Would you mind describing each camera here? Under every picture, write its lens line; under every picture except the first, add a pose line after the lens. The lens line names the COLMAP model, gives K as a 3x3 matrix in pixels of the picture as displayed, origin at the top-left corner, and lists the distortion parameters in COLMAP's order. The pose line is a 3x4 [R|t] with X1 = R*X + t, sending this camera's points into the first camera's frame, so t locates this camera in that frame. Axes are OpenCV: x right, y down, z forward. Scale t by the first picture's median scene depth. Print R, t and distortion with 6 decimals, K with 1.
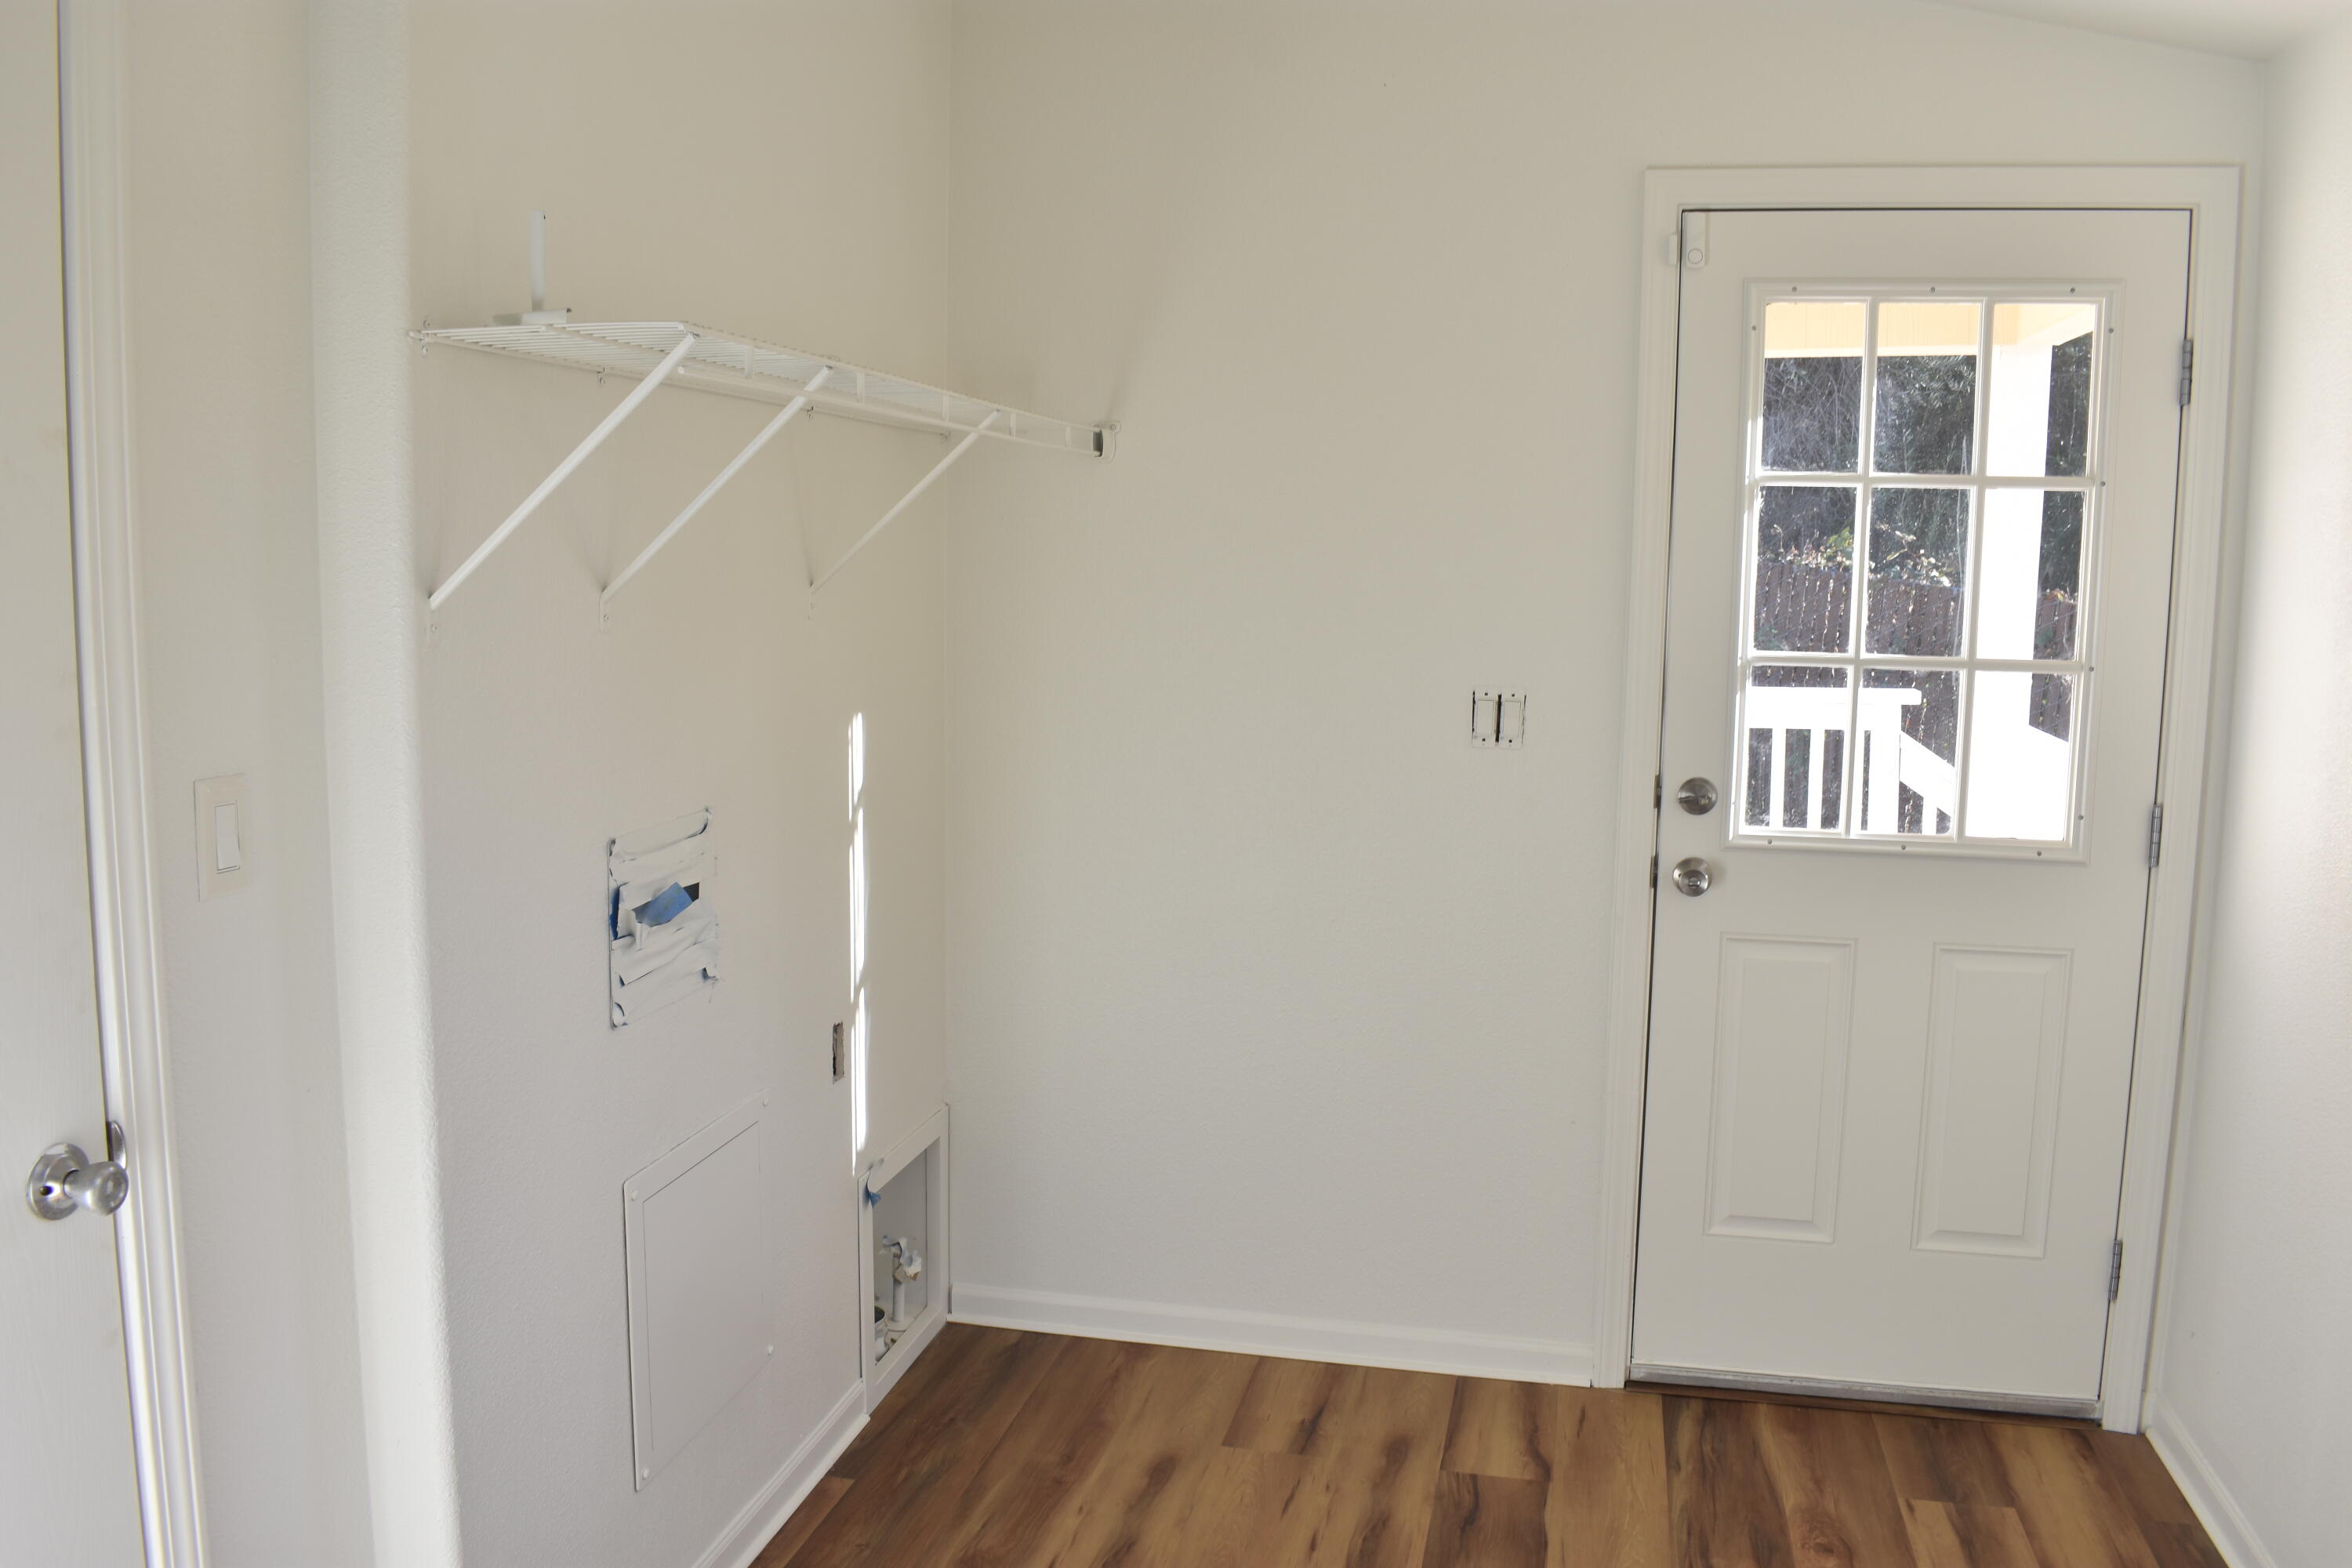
lens RADIAL K [[1877.0, 0, 1170.4], [0, 1877.0, 789.5], [0, 0, 1]] dist [-0.099752, 0.029401]
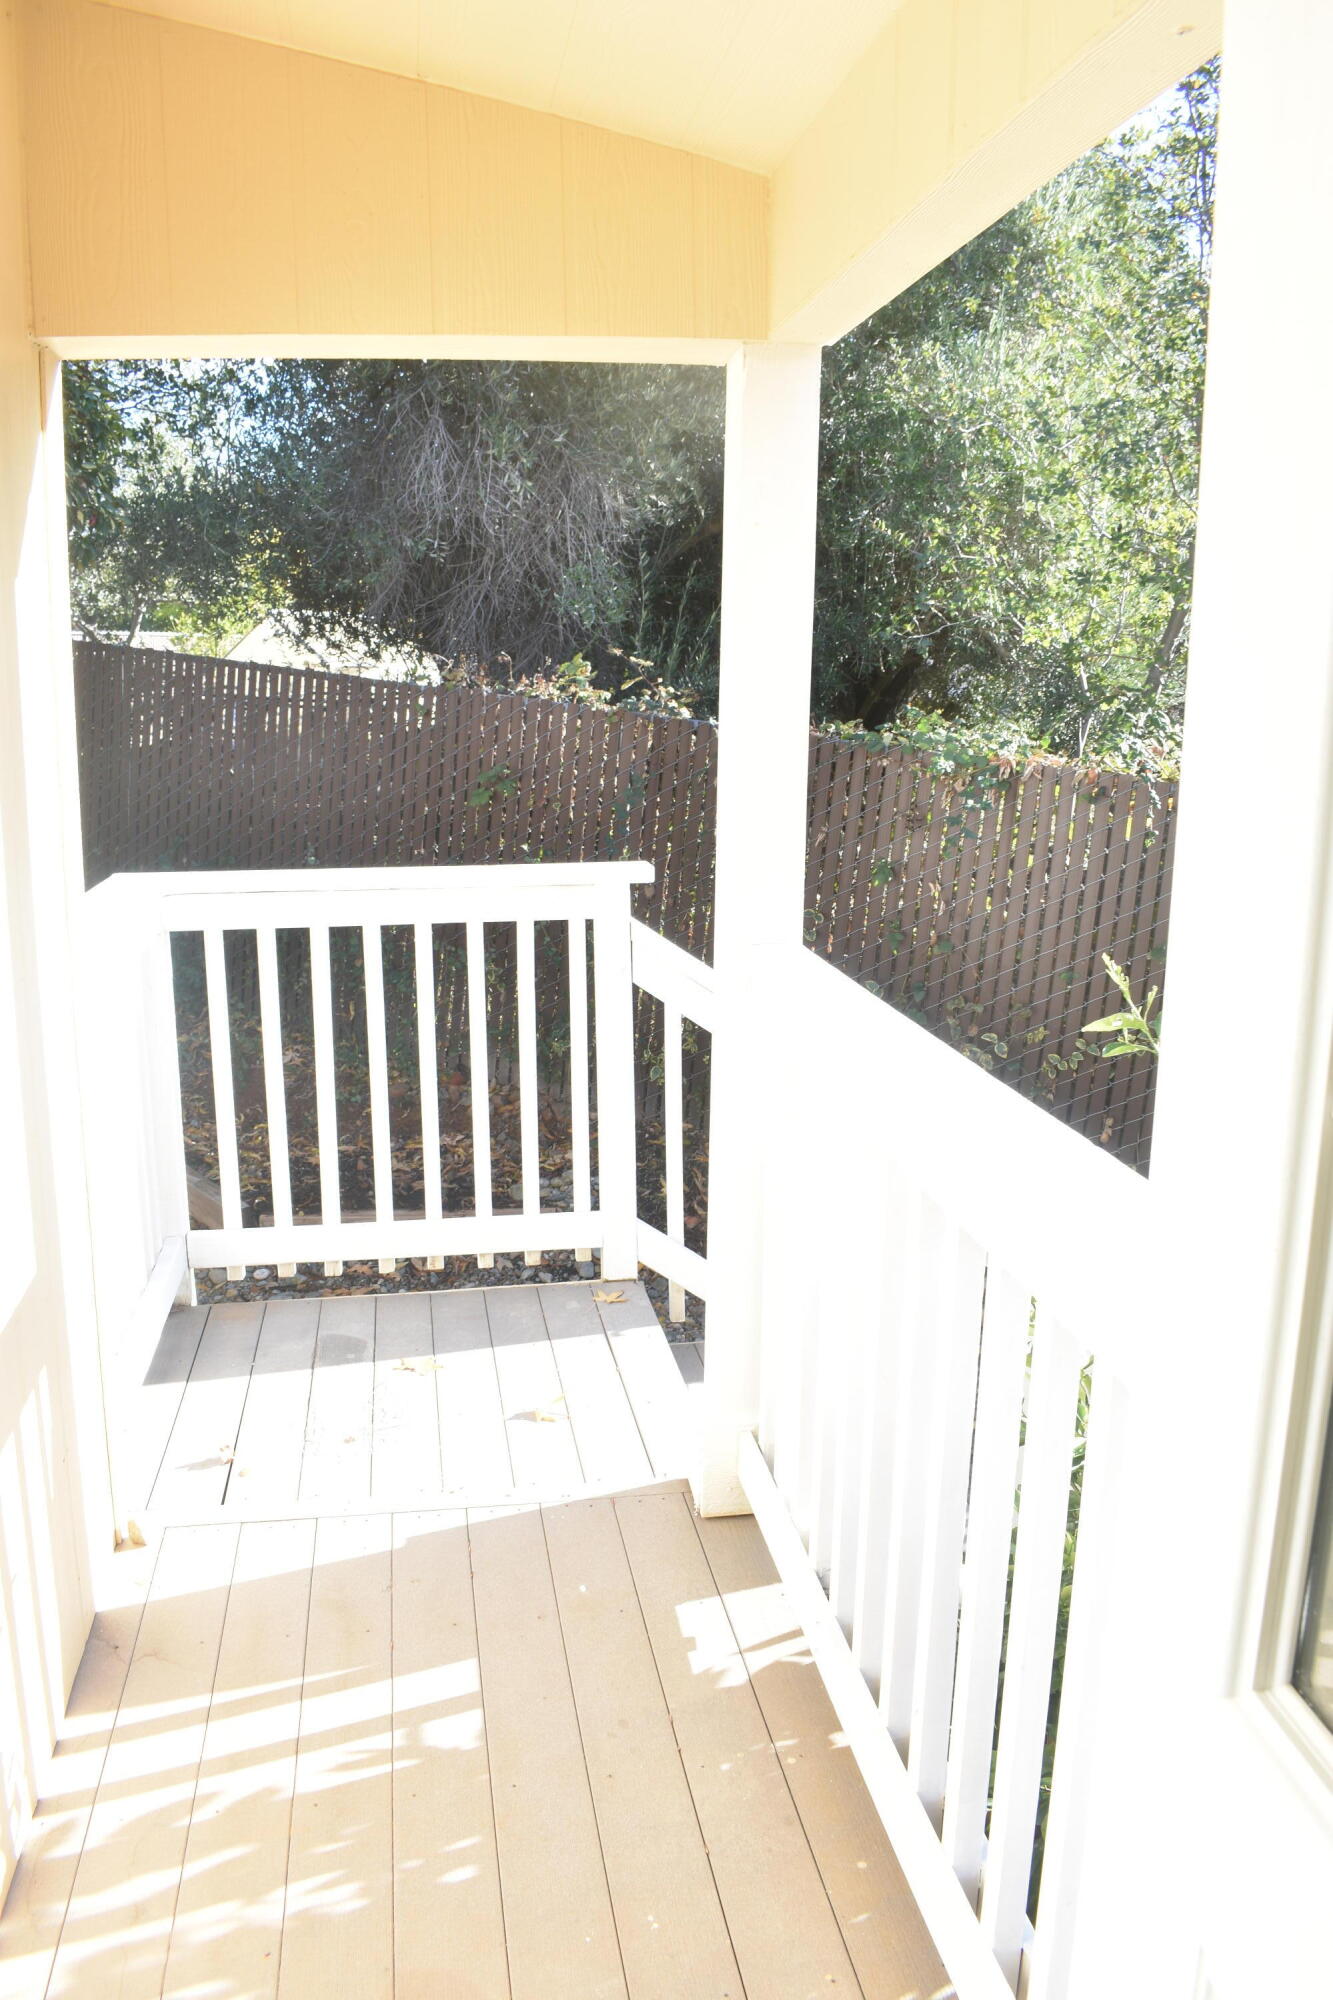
lens RADIAL K [[1596.1, 0, 670.1], [0, 1596.1, 1004.1], [0, 0, 1]] dist [-0.099752, 0.029401]
pose [[0.928106, -0.072380, 0.365214, 0.122782], [0.047404, 0.995911, 0.076907, -0.032350], [-0.369287, -0.054066, 0.927741, 0.282845]]
